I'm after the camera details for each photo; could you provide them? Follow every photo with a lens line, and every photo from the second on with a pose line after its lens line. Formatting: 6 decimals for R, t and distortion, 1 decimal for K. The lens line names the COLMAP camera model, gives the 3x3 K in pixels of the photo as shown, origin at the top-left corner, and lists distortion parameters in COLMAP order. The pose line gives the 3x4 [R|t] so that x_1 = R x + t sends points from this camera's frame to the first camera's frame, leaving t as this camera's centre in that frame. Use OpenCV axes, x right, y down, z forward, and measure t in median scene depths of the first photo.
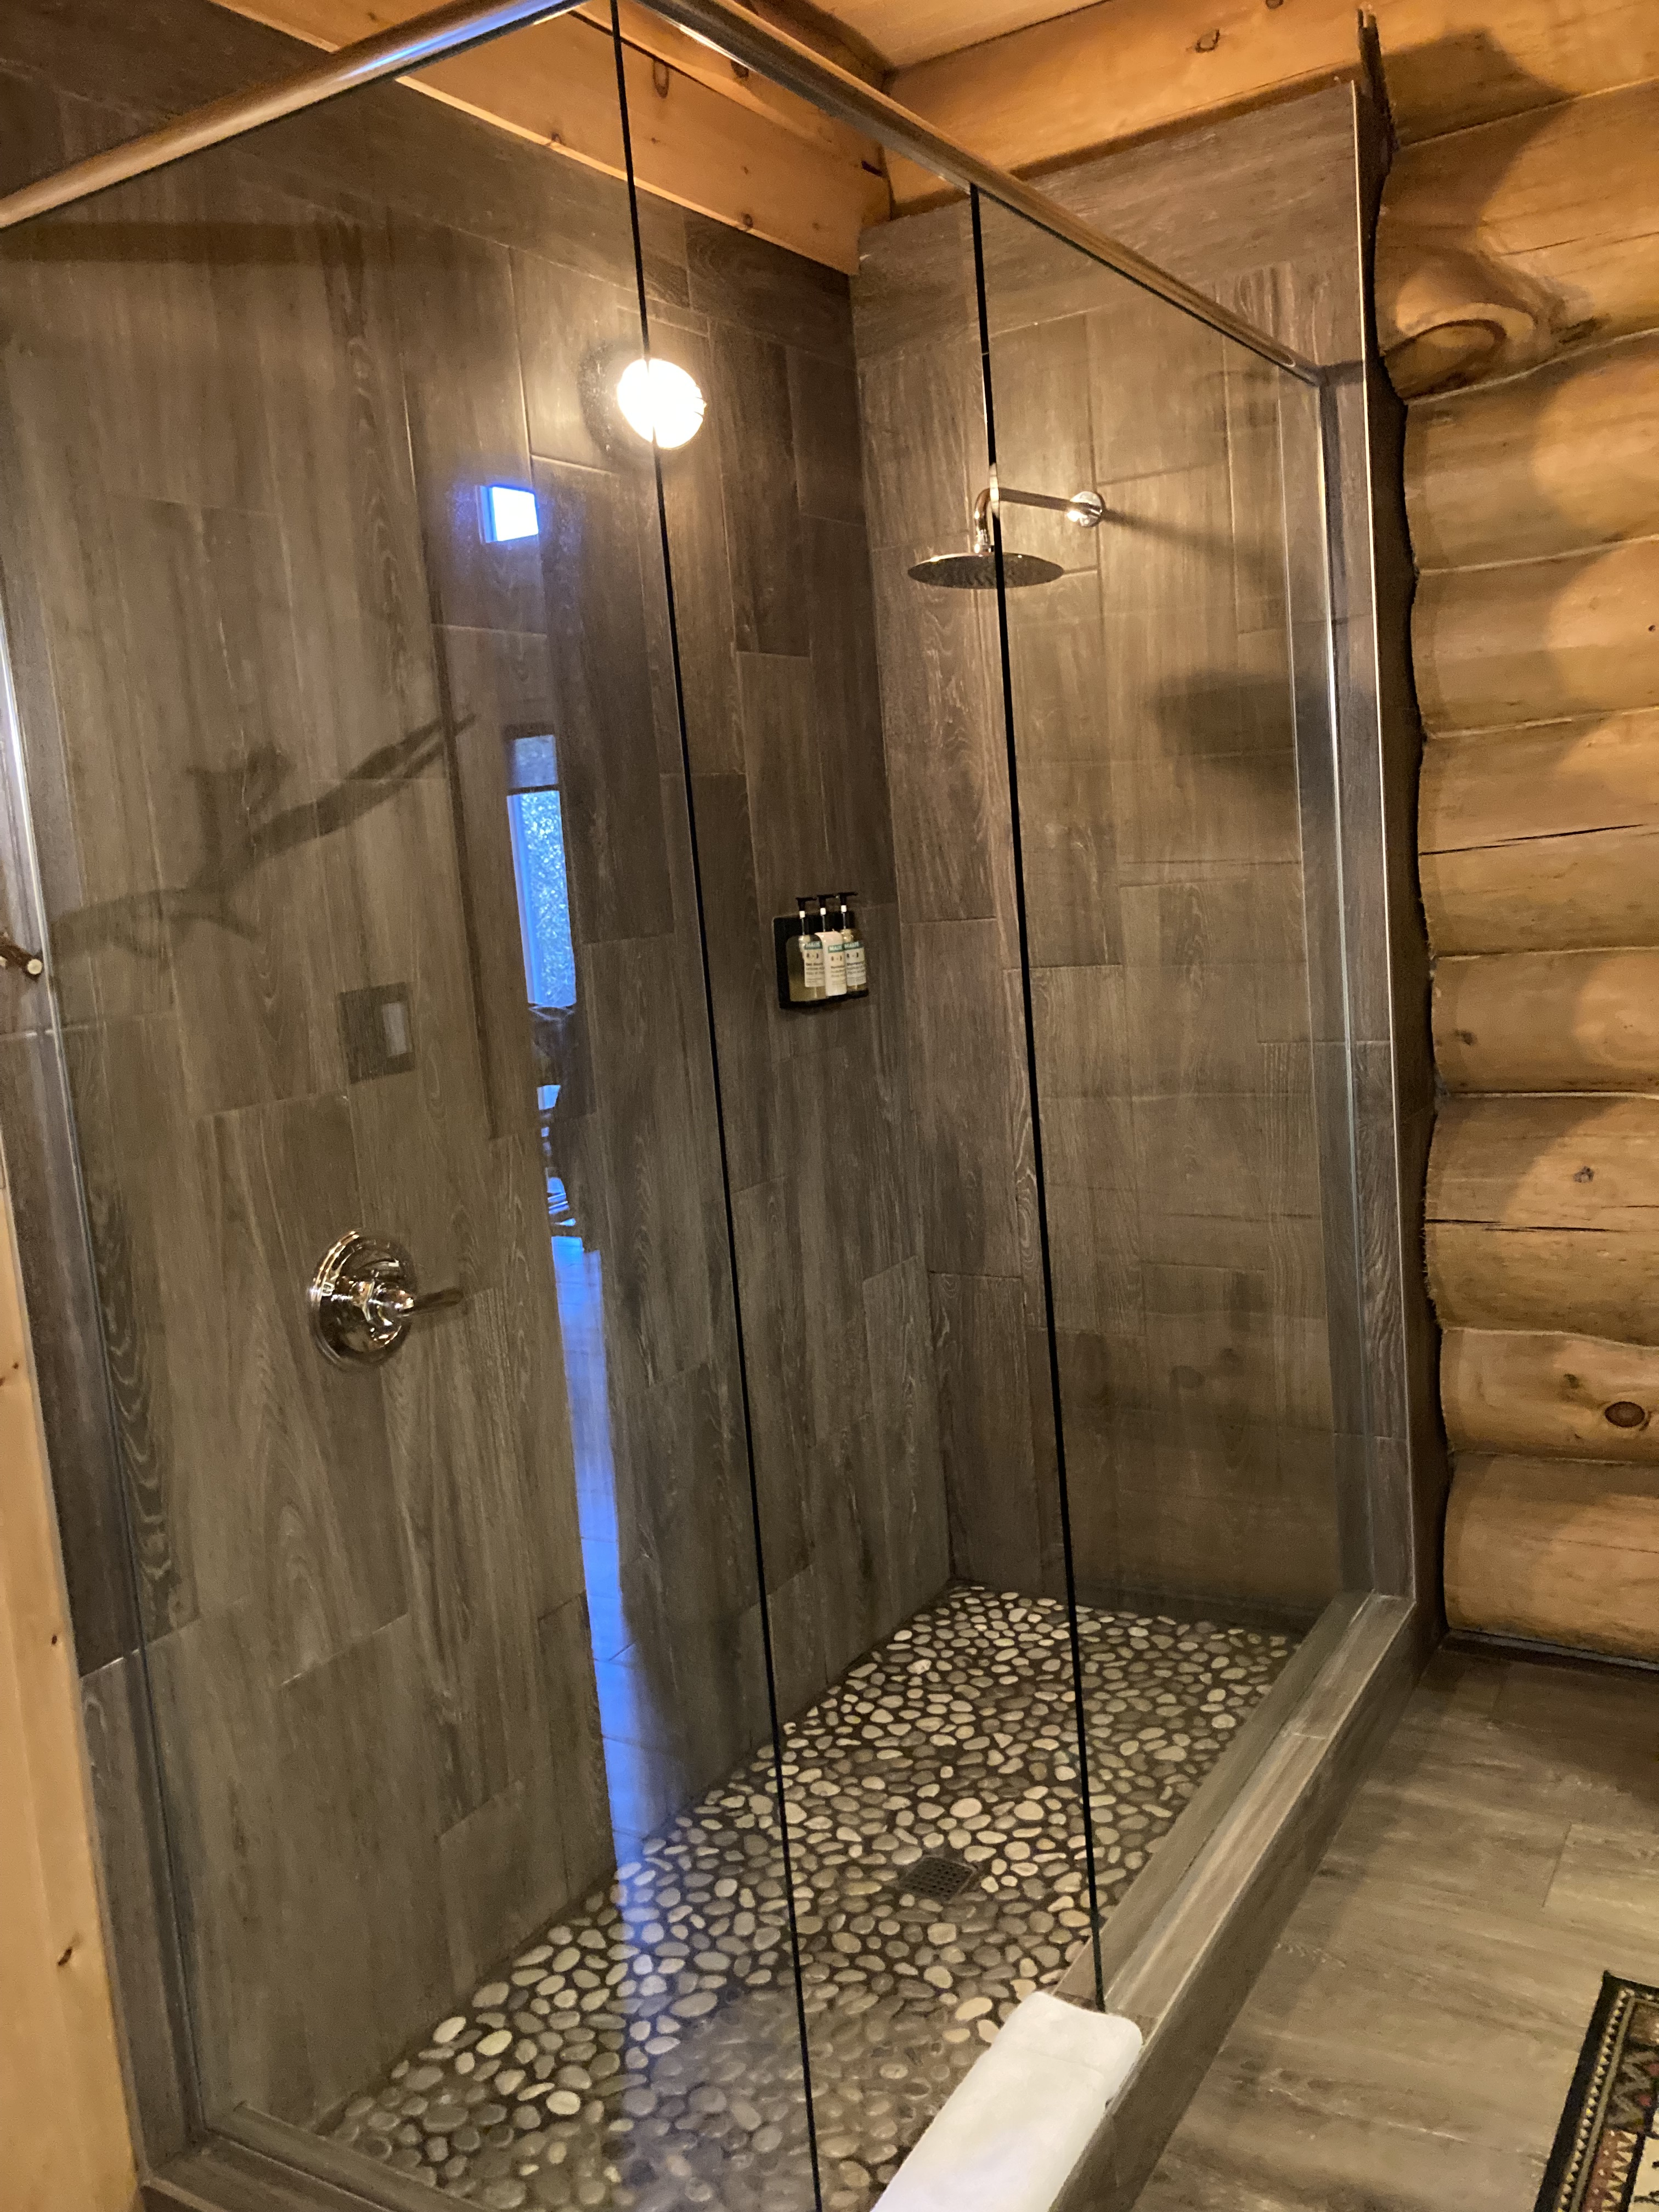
lens RADIAL K [[1818.6, 0, 816.6], [0, 1818.6, 1093.1], [0, 0, 1]] dist [0.013065, 0.004180]
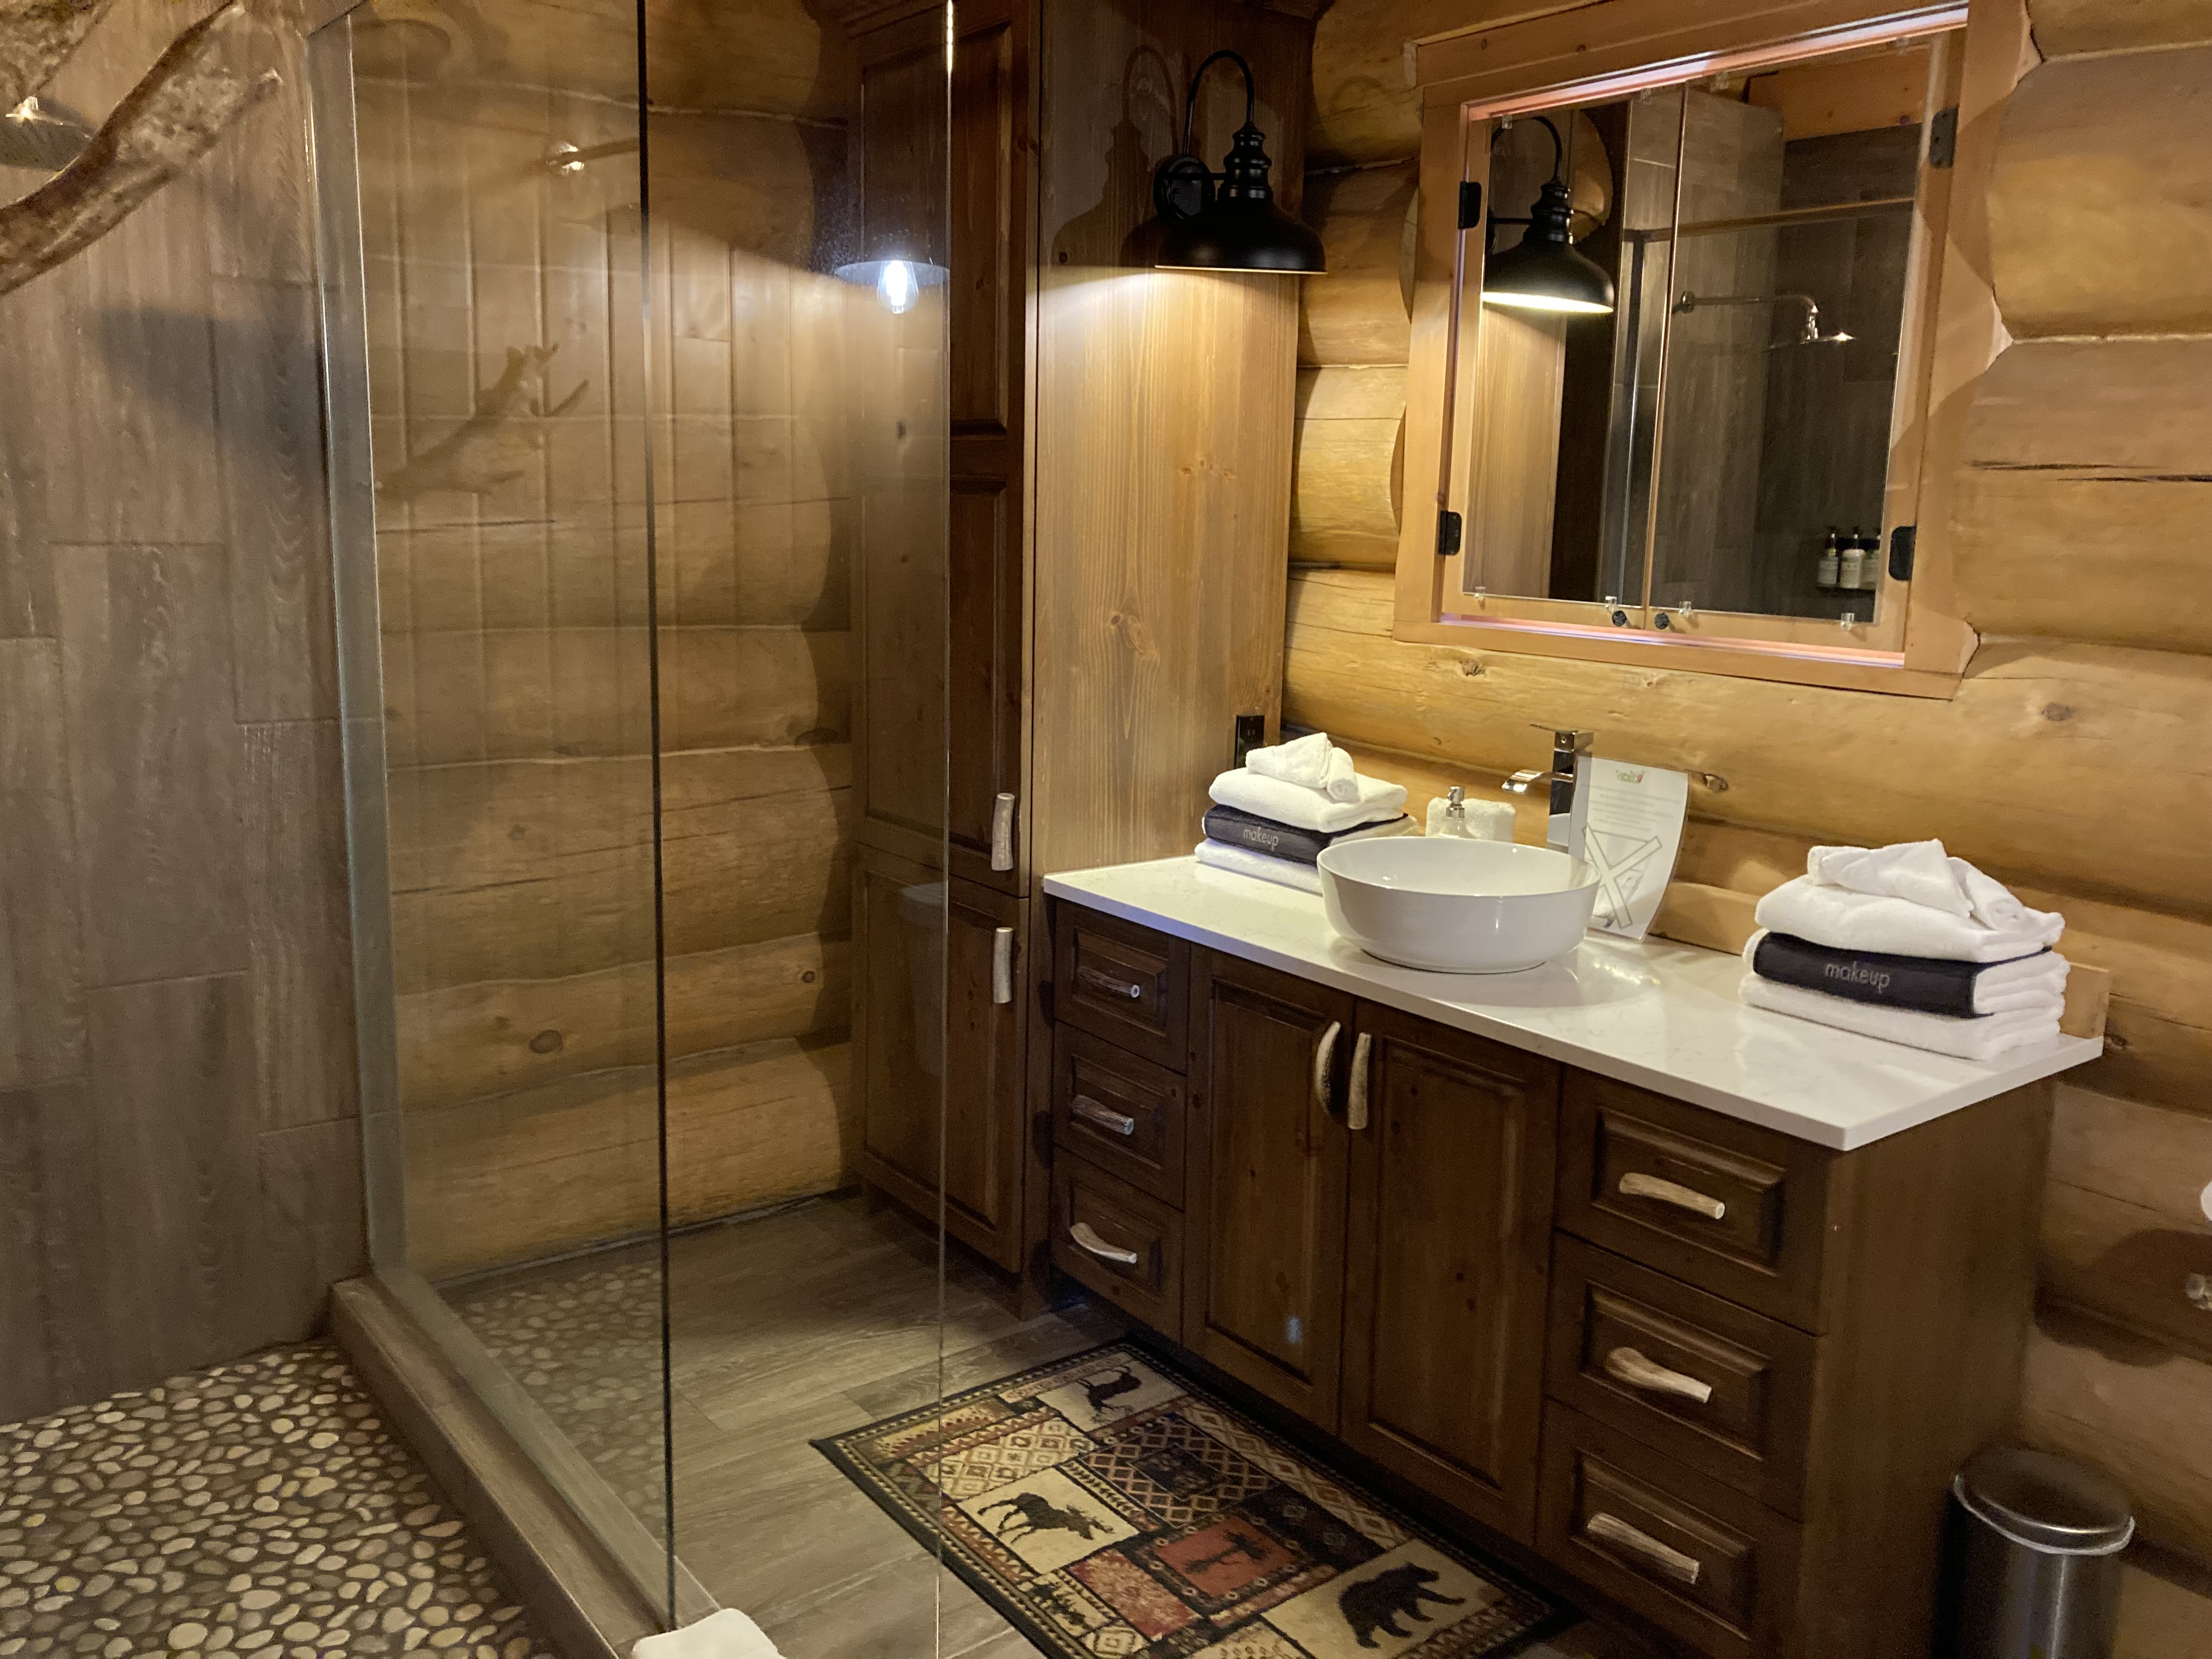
lens RADIAL K [[1818.6, 0, 1090.9], [0, 1818.6, 833.9], [0, 0, 1]] dist [0.013065, 0.004180]
pose [[0.364927, -0.083111, 0.927319, -0.476208], [0.074957, 0.995397, 0.059715, 0.005321], [-0.928014, 0.047717, 0.369477, 0.262817]]
